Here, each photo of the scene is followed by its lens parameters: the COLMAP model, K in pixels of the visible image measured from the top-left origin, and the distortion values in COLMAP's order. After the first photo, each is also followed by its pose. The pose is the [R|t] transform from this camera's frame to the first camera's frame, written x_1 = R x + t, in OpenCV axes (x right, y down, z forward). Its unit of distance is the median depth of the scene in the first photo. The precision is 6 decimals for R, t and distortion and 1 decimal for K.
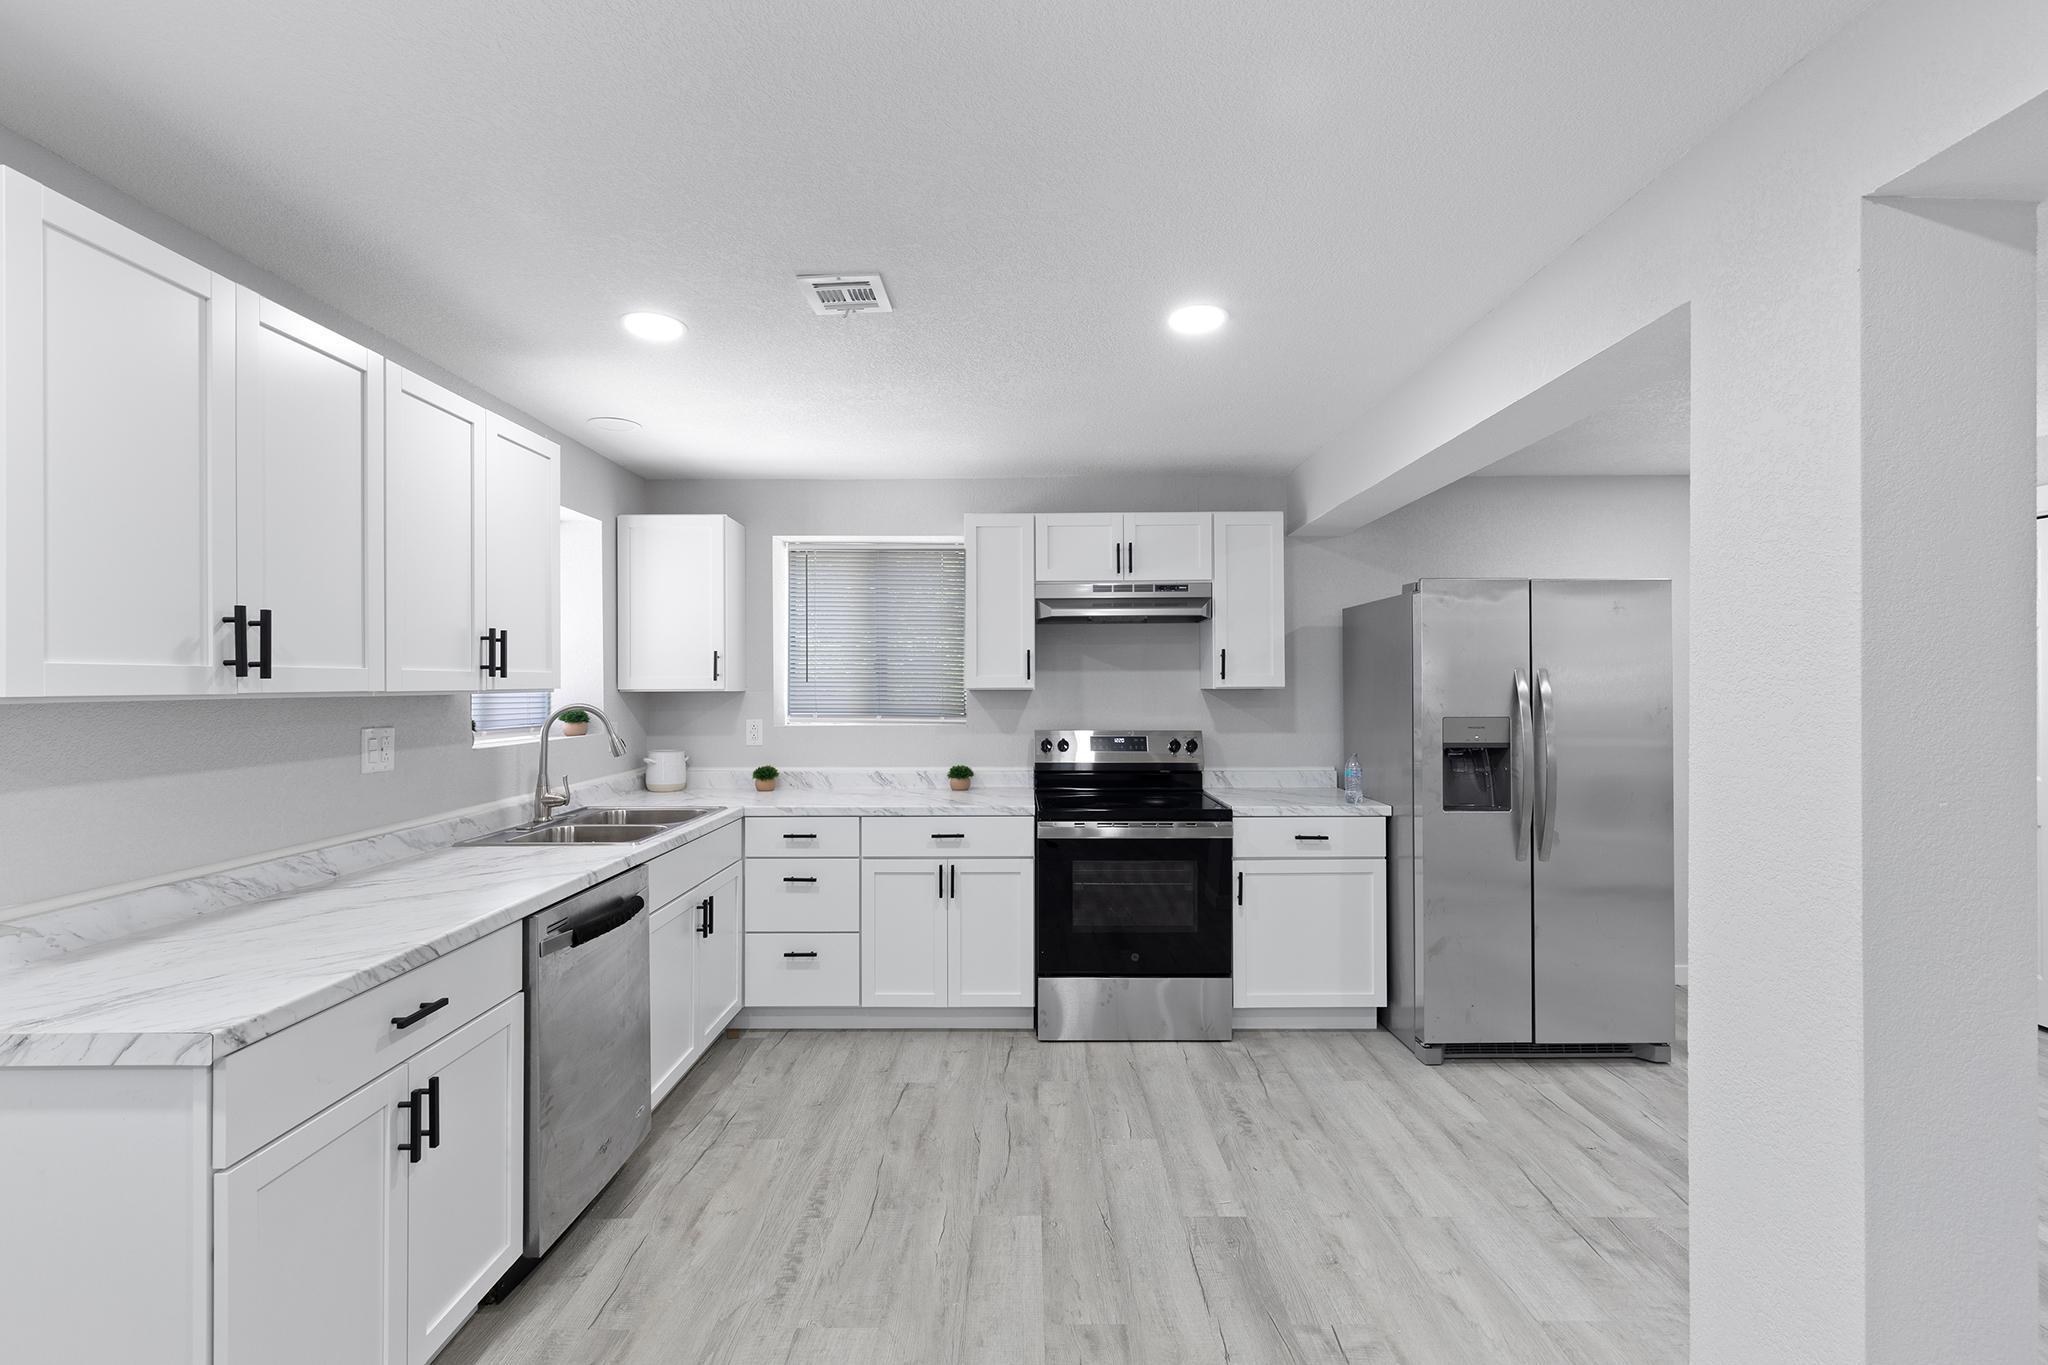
lens RADIAL K [[916.6, 0, 1024.8], [0, 916.6, 677.7], [0, 0, 1]] dist [0.007712, -0.001954]
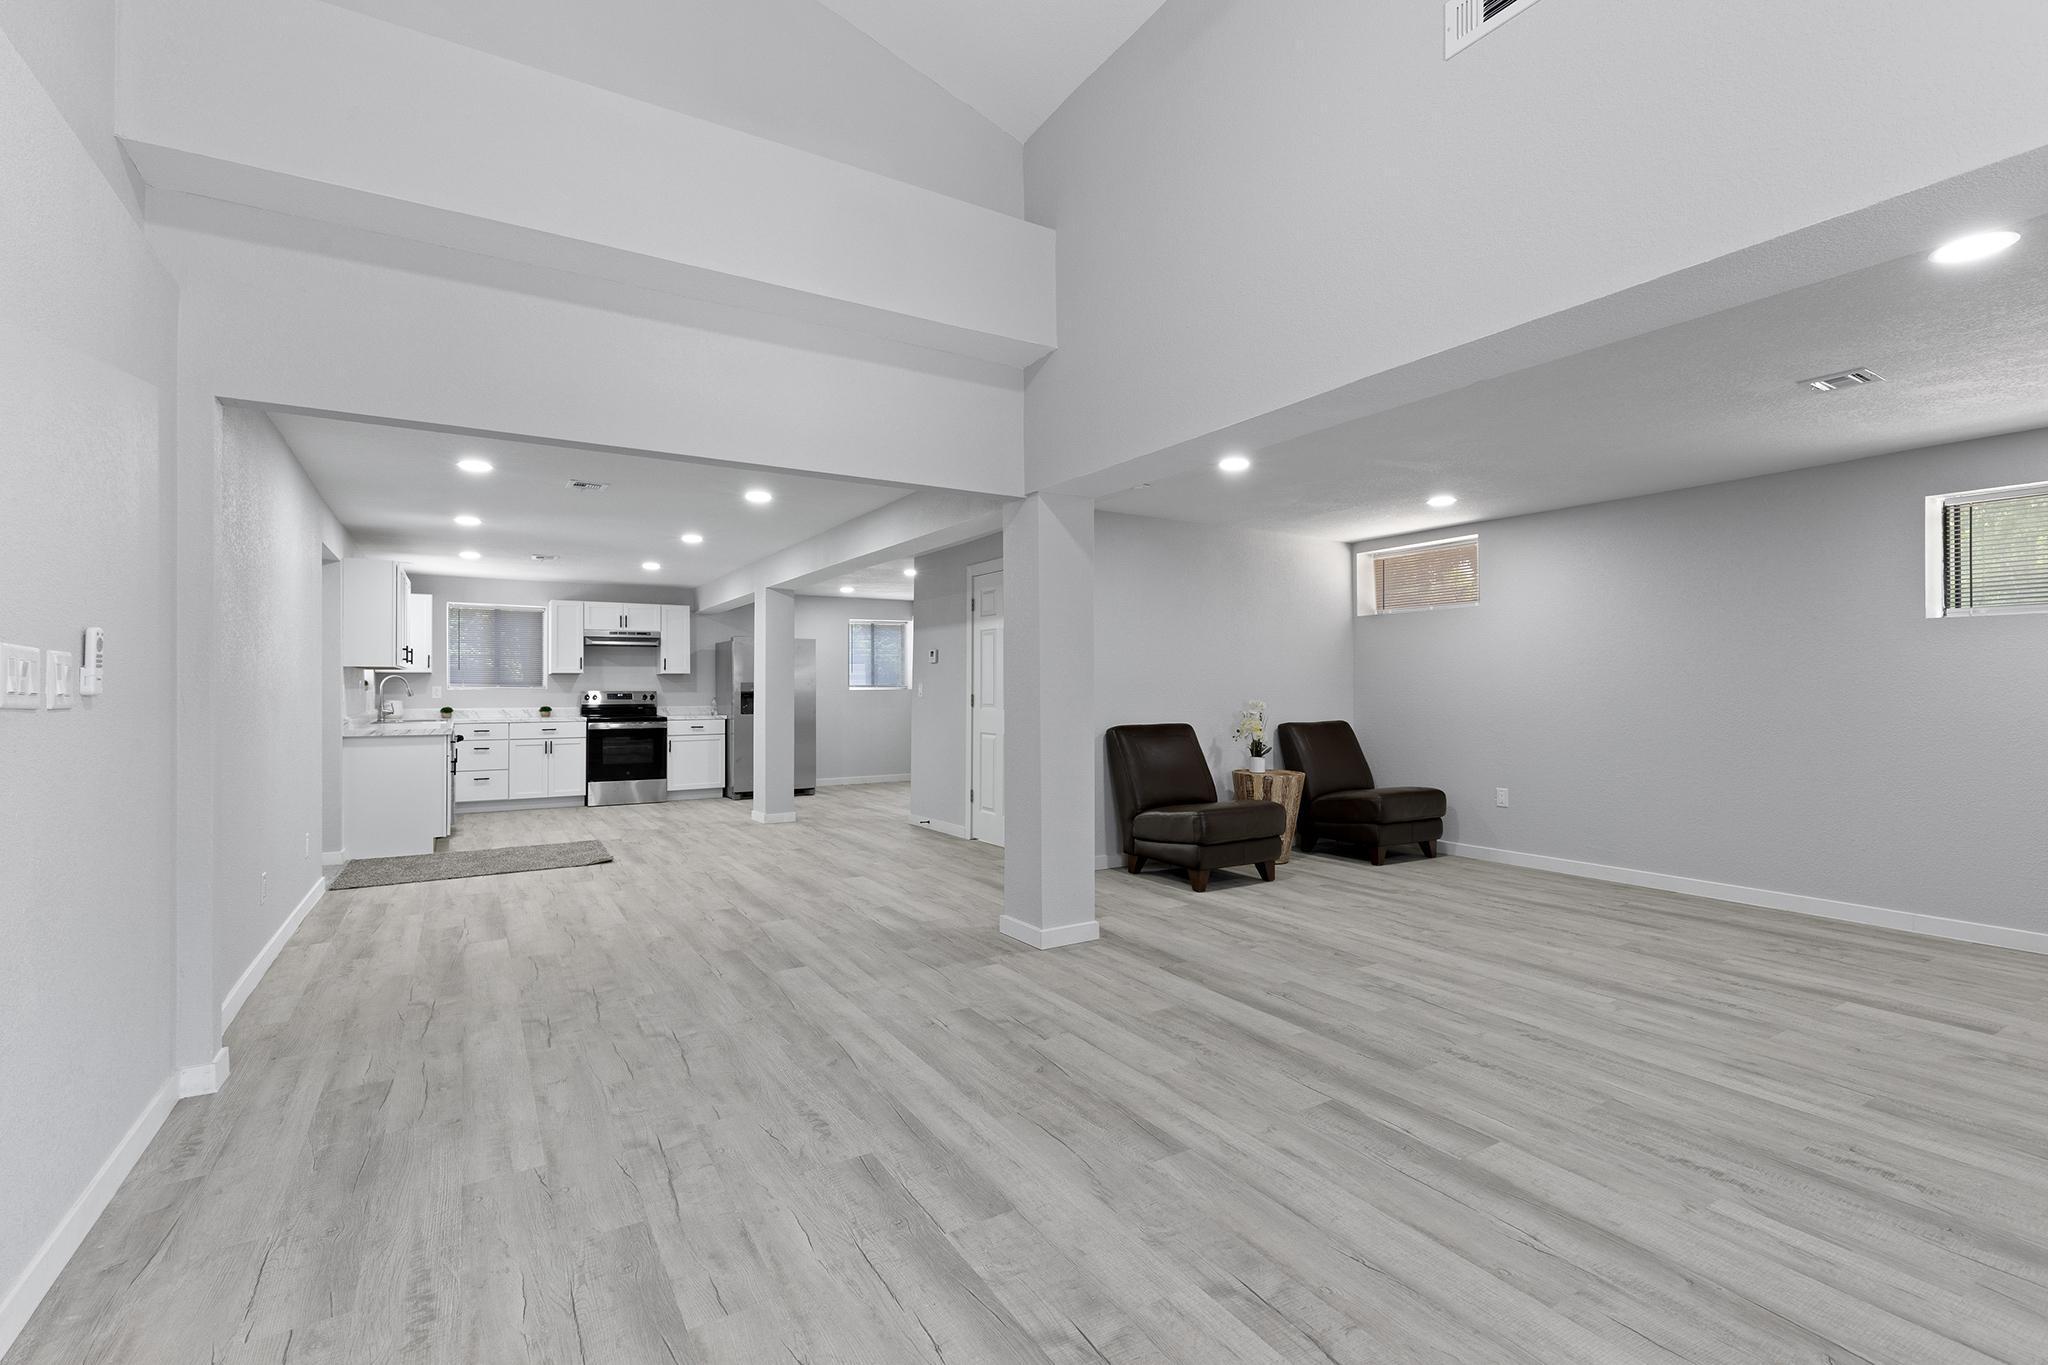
lens RADIAL K [[916.6, 0, 1027.5], [0, 916.6, 677.4], [0, 0, 1]] dist [0.007712, -0.001954]
pose [[0.850595, 0.006397, 0.525782, -0.300647], [-0.003659, 0.999974, -0.006246, 0.038470], [-0.525809, 0.003389, 0.850596, -1.908469]]
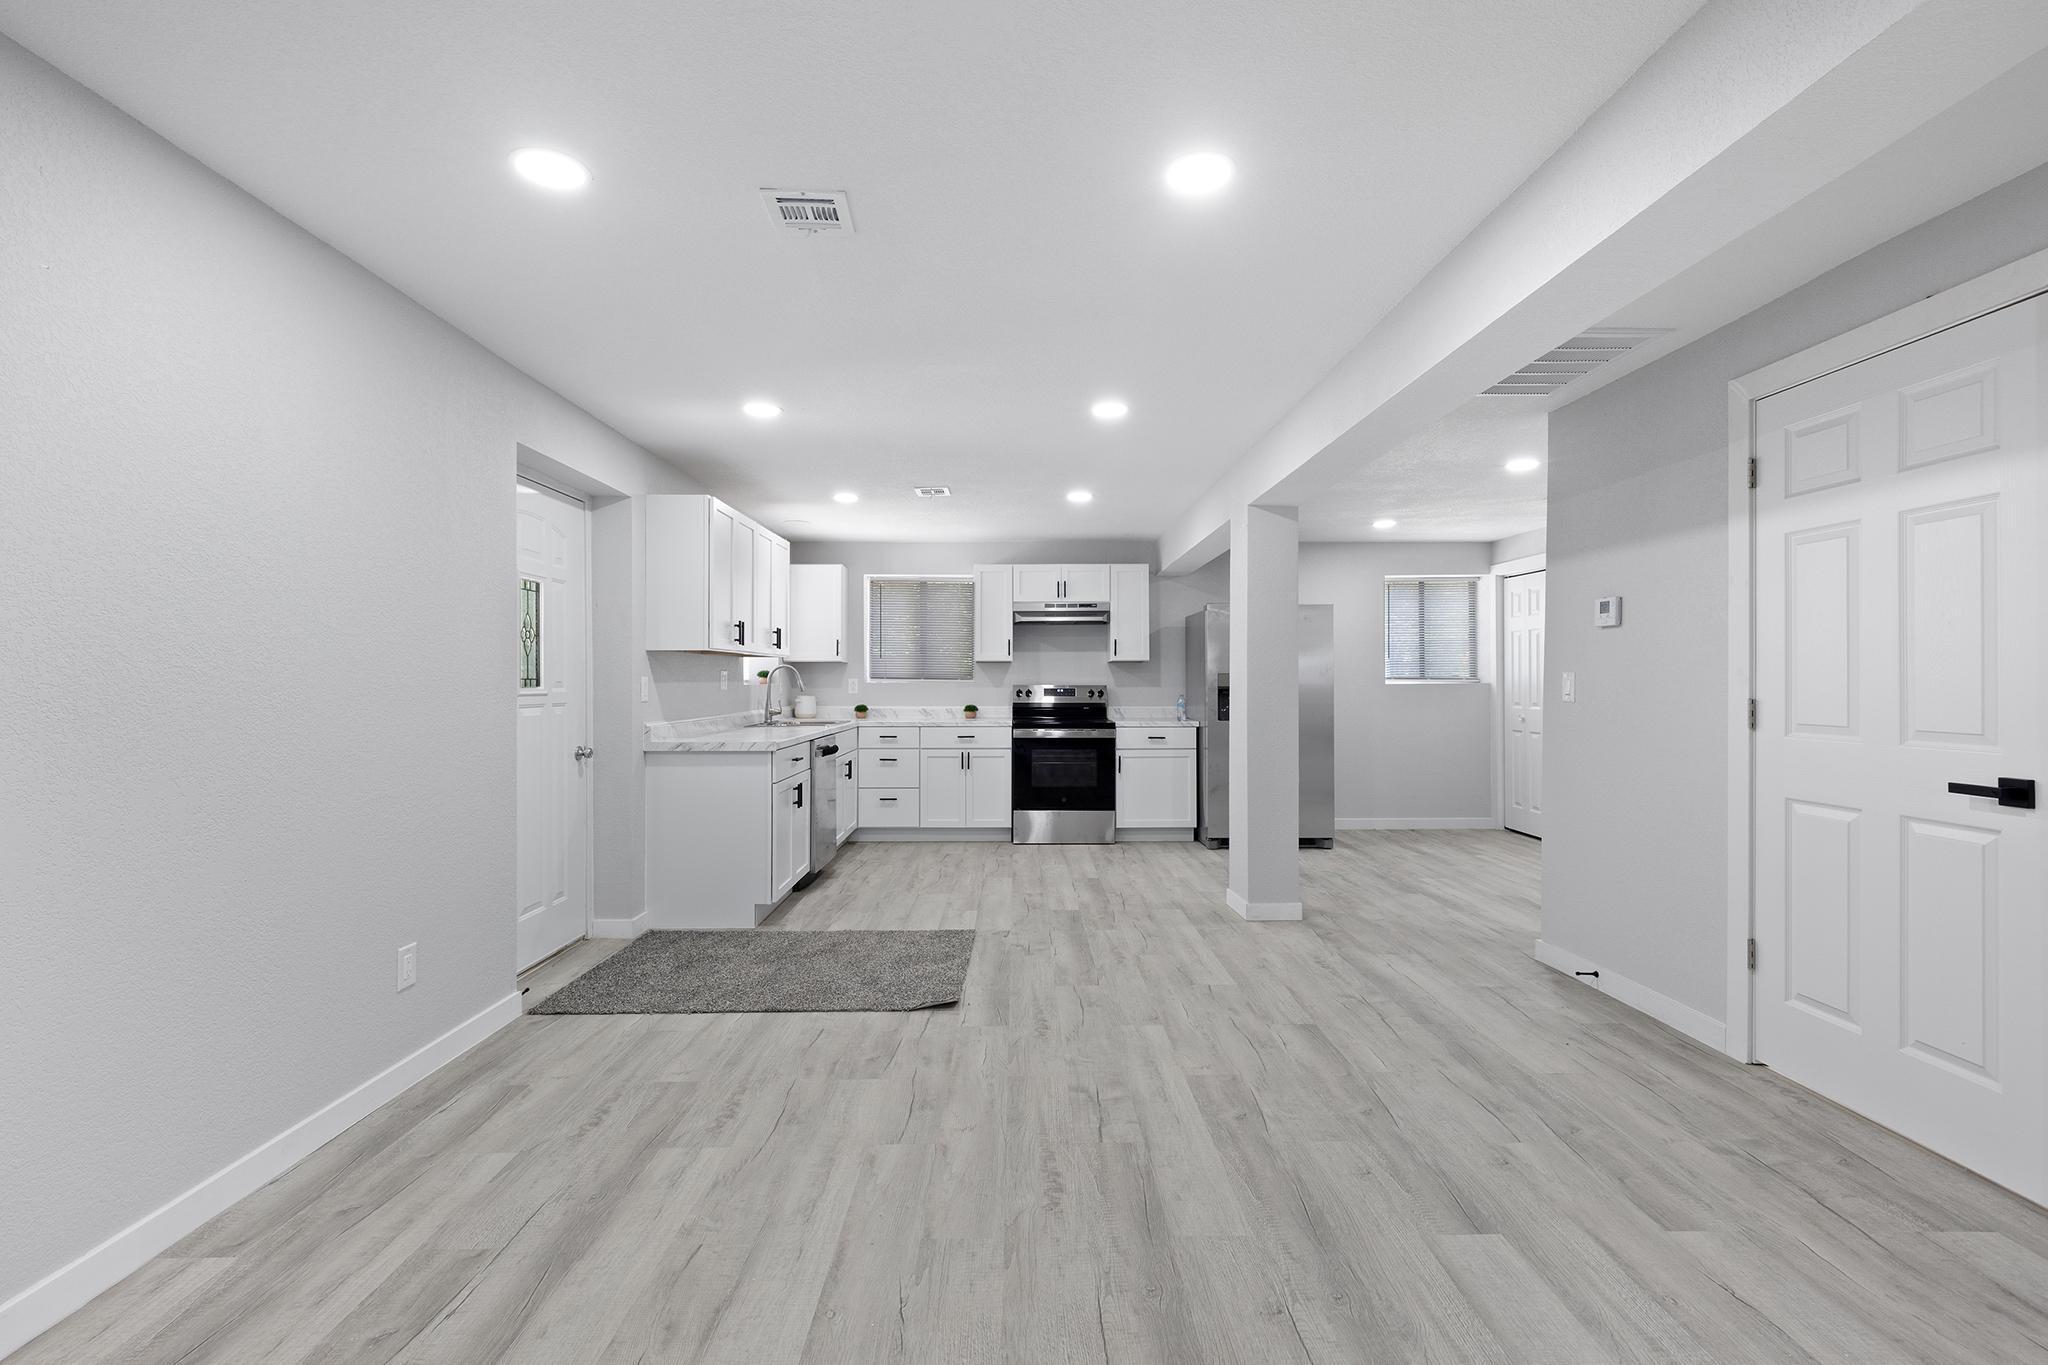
lens RADIAL K [[916.6, 0, 1032.8], [0, 916.6, 665.2], [0, 0, 1]] dist [0.007712, -0.001954]
pose [[0.999781, 0.001841, 0.020827, 0.014375], [-0.001626, 0.999945, -0.010374, 0.043989], [-0.020845, 0.010338, 0.999729, -0.915603]]
